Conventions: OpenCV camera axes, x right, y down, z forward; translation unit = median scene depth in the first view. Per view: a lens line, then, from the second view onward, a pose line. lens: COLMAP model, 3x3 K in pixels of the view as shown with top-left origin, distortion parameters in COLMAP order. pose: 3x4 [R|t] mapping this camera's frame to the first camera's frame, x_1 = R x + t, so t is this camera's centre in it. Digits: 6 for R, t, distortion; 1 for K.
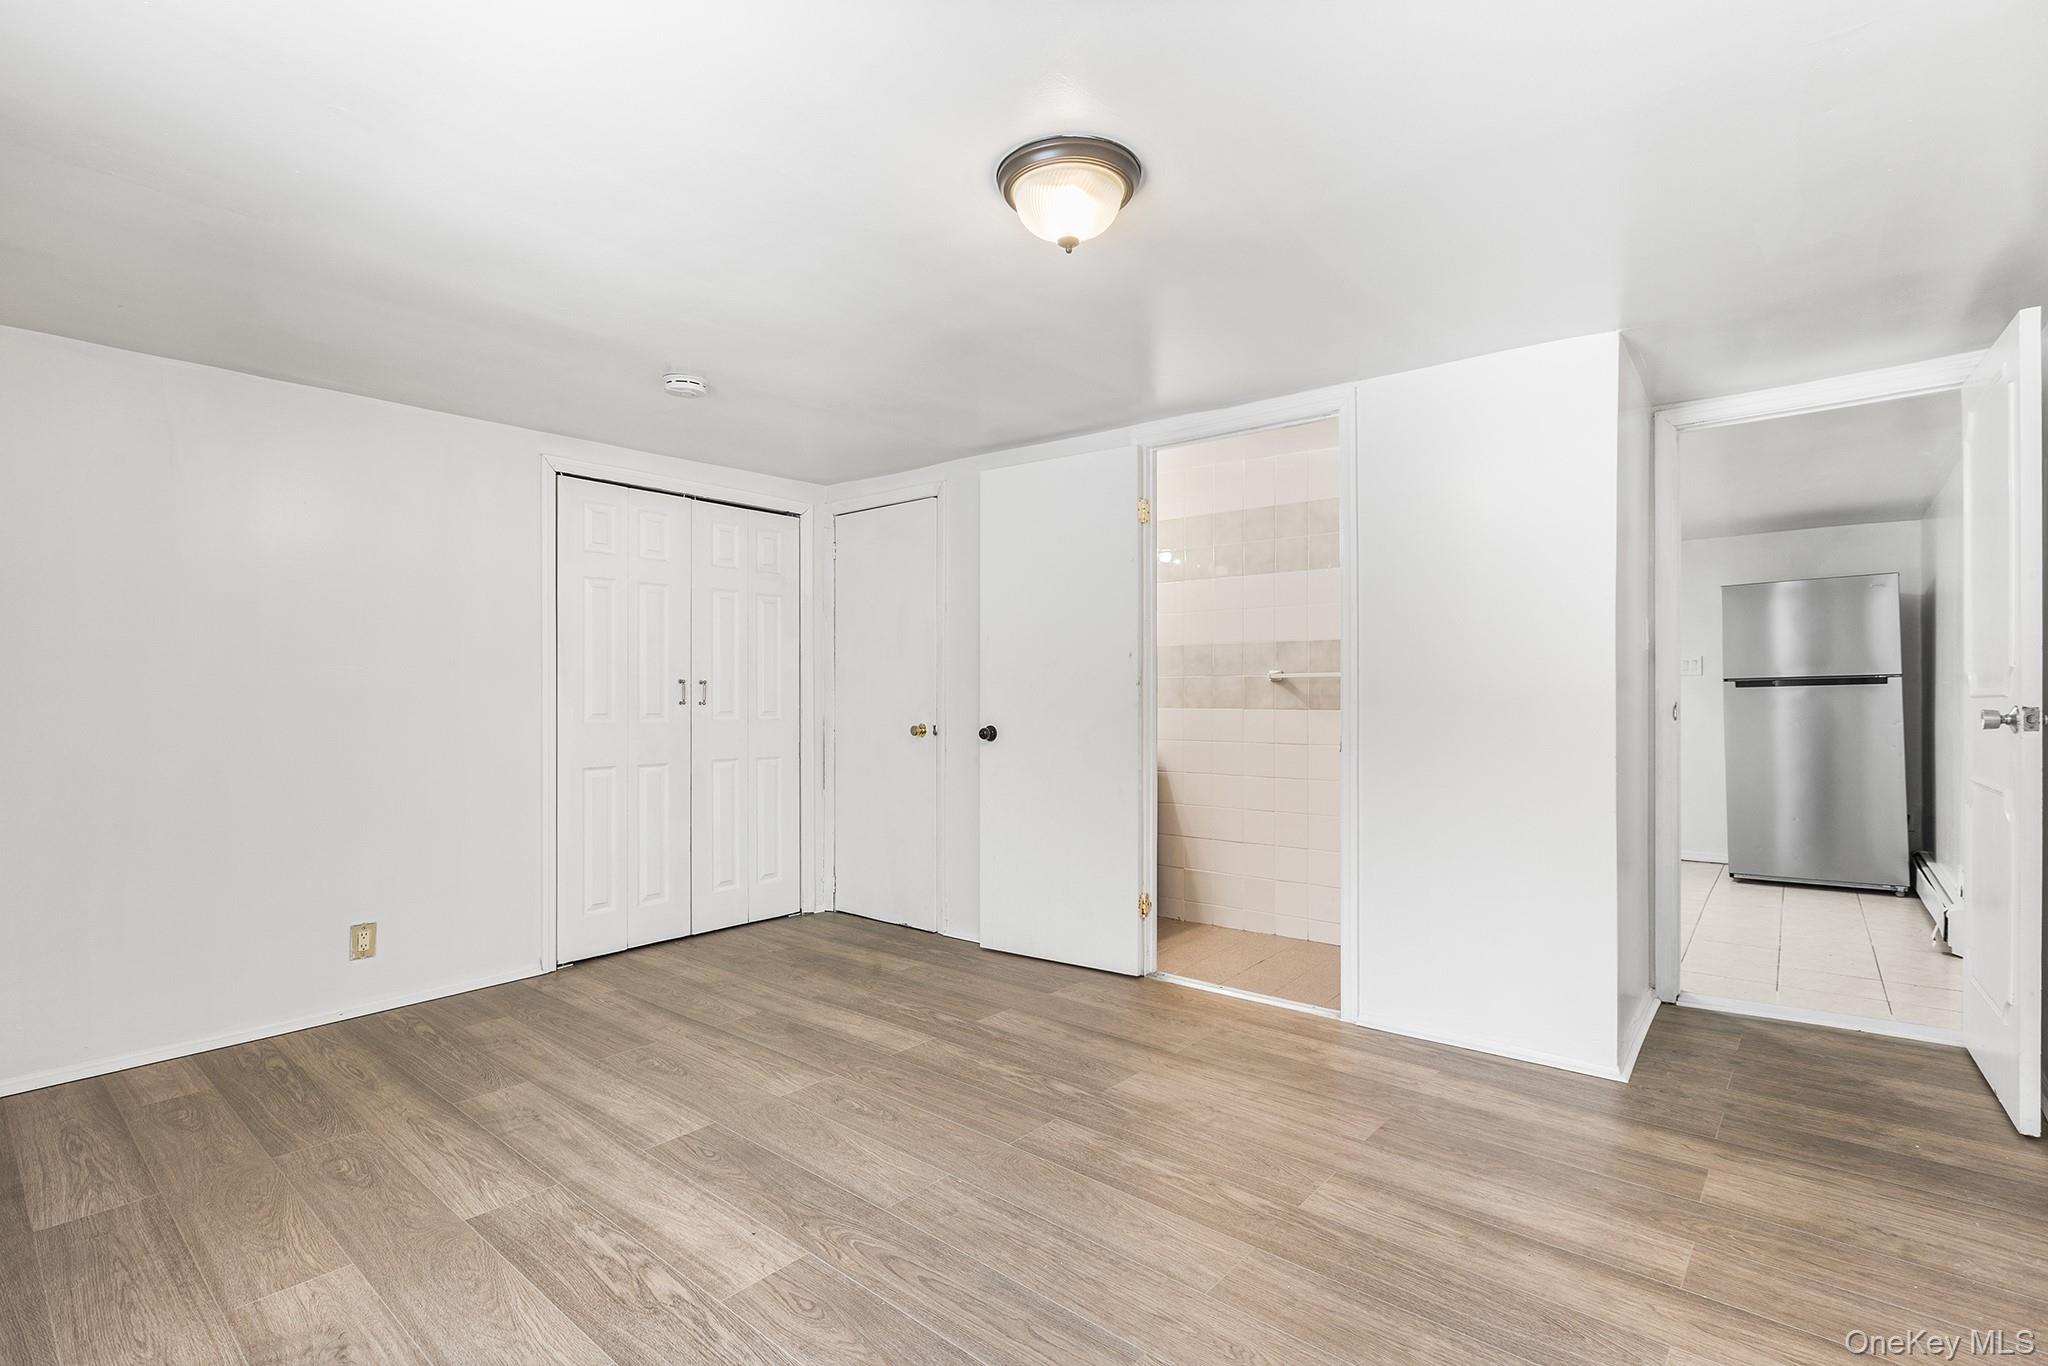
lens RADIAL K [[936.5, 0, 1012.0], [0, 936.5, 683.3], [0, 0, 1]] dist [-0.012120, -0.000162]
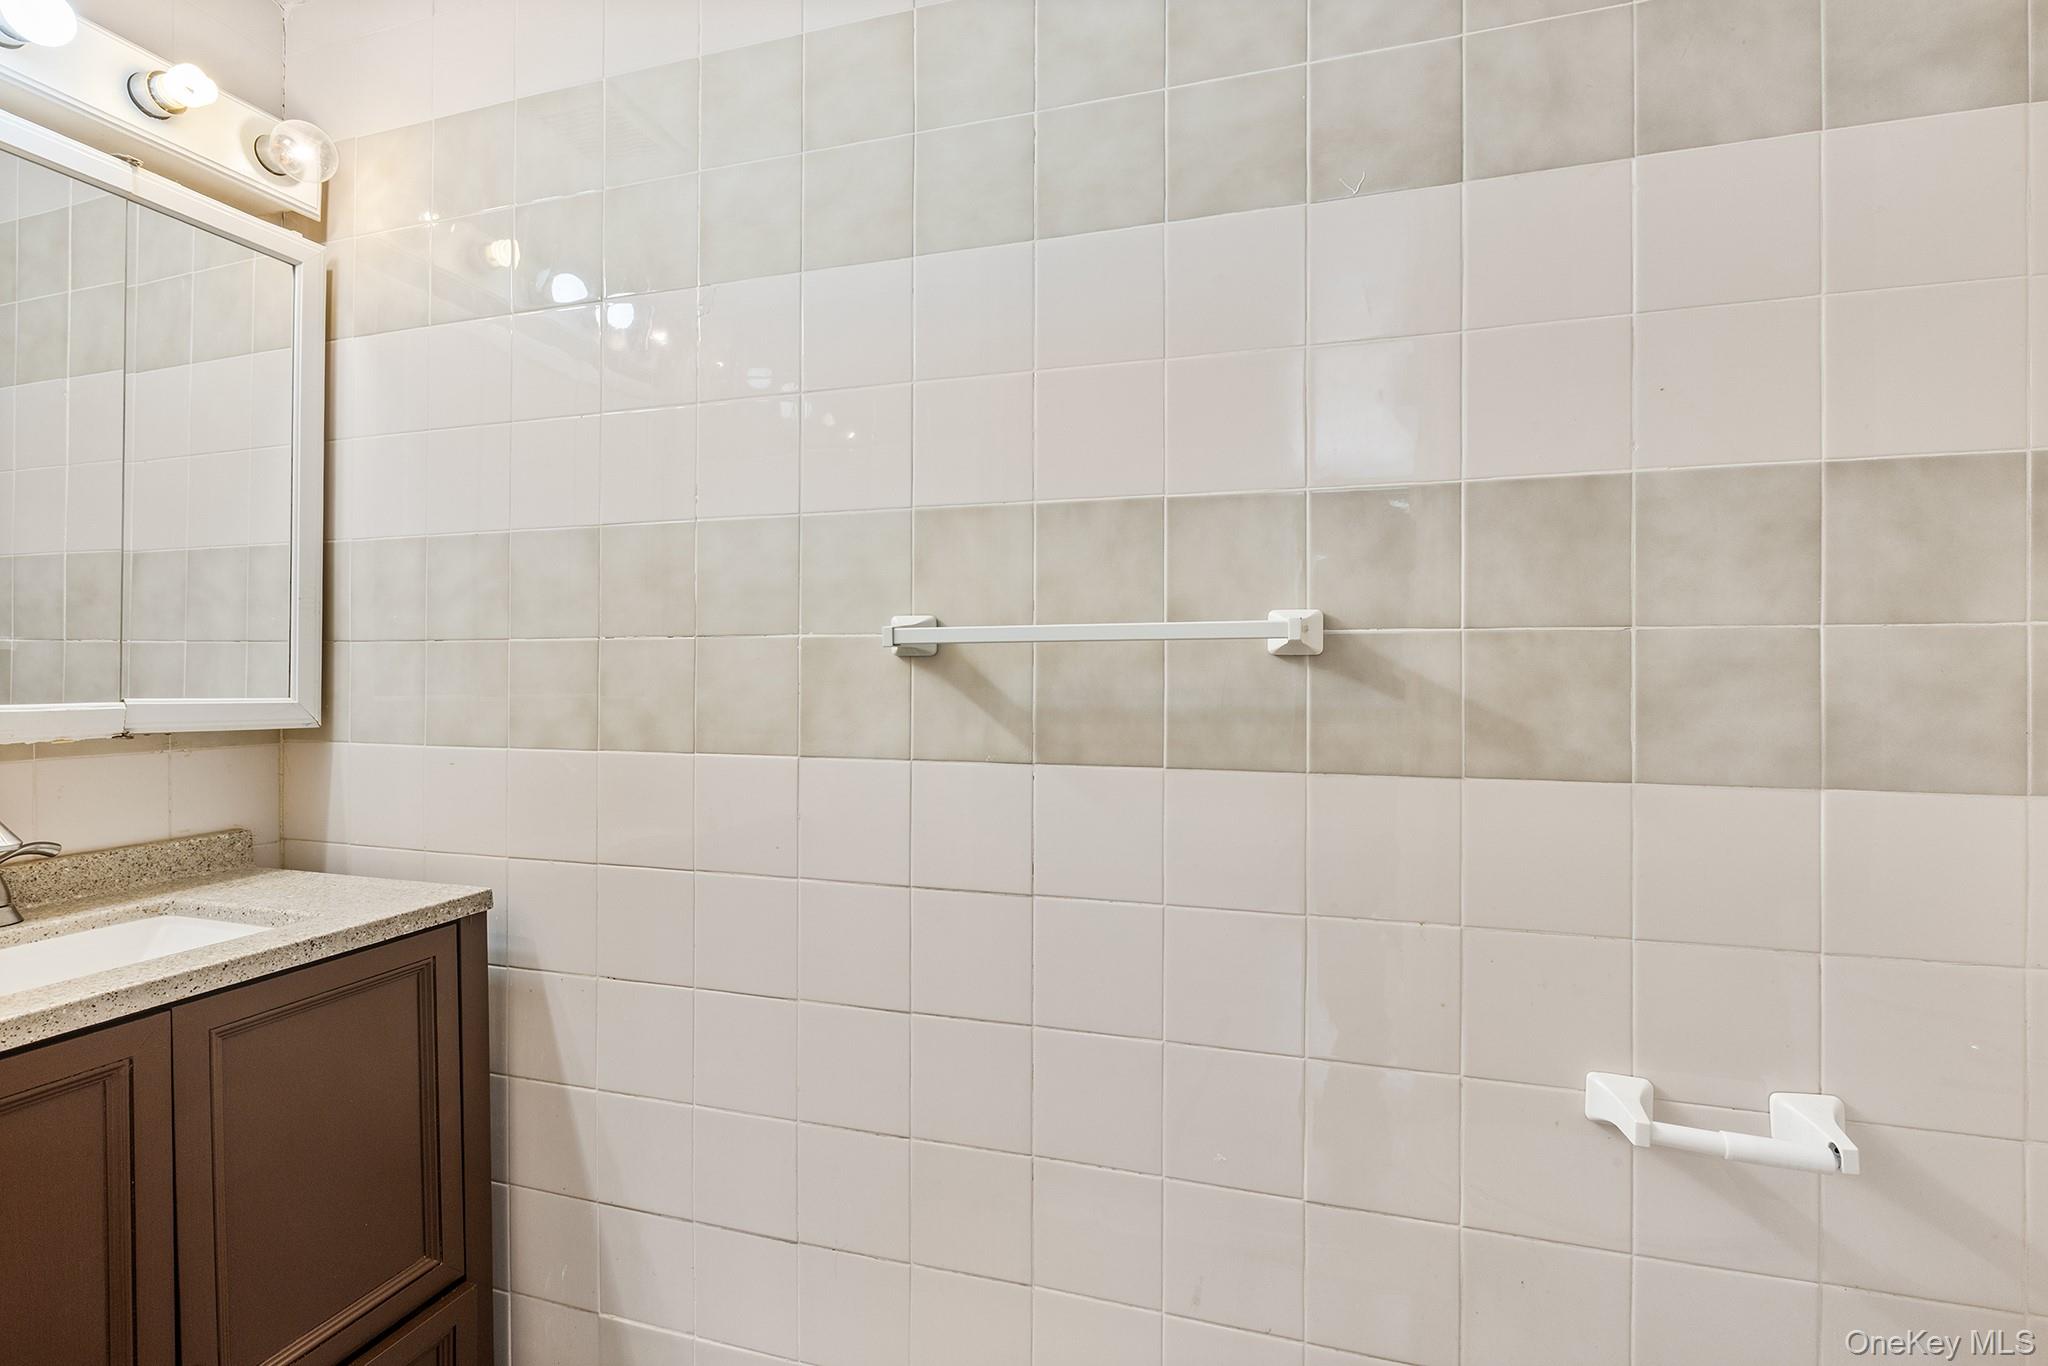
lens RADIAL K [[974.2, 0, 1018.4], [0, 974.2, 648.2], [0, 0, 1]] dist [-0.000138, 0.000015]
pose [[0.924518, 0.001865, 0.381133, 0.201218], [0.000067, 0.999987, -0.005055, -0.002904], [-0.381138, 0.004699, 0.924506, 0.724046]]
